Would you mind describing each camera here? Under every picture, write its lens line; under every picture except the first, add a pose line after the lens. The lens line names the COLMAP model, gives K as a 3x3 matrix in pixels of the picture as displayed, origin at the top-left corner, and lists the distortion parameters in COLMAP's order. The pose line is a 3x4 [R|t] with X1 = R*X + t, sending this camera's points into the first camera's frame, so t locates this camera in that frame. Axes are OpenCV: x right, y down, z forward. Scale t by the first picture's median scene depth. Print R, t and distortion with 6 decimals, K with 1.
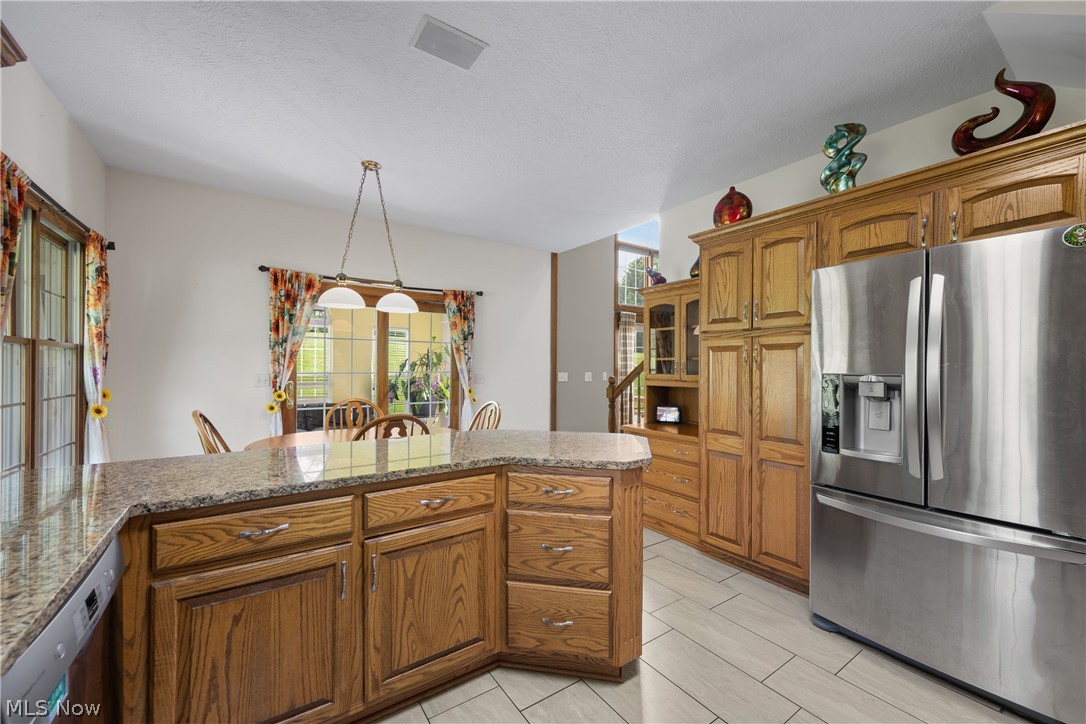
lens RADIAL K [[428.0, 0, 542.4], [0, 428.0, 365.8], [0, 0, 1]] dist [0.000305, -0.000011]
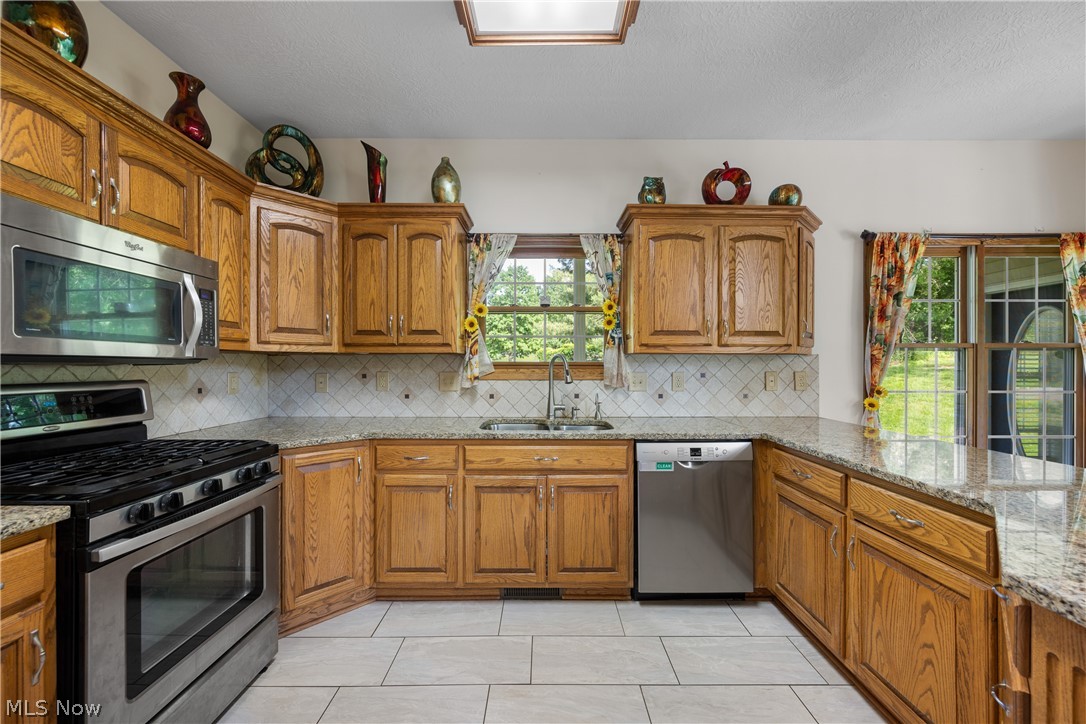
lens RADIAL K [[424.2, 0, 543.8], [0, 424.2, 365.4], [0, 0, 1]] dist [0.002095, 0.000182]
pose [[-0.564026, -0.002627, -0.825753, 0.767888], [-0.001498, 0.999997, -0.002159, 0.011288], [0.825756, 0.000019, -0.564028, 0.785719]]
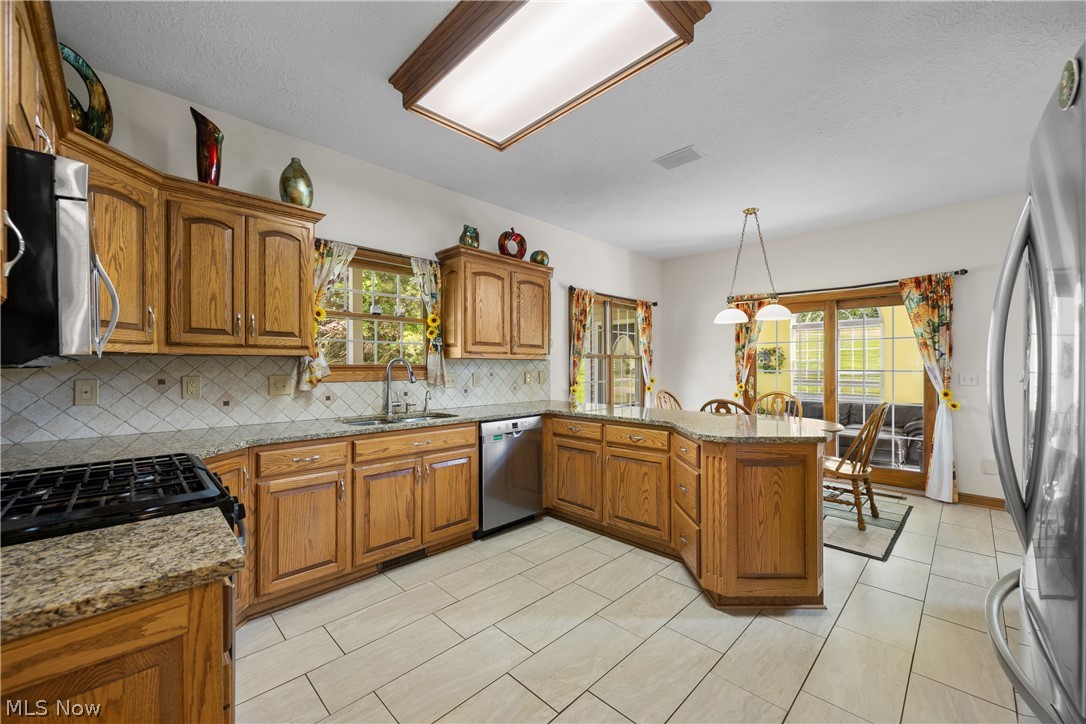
lens RADIAL K [[424.2, 0, 543.8], [0, 424.2, 365.4], [0, 0, 1]] dist [0.002095, 0.000182]
pose [[0.179970, -0.007912, -0.983640, 1.318118], [0.005293, 0.999961, -0.007075, 0.013934], [0.983658, -0.003933, 0.180005, 0.256021]]
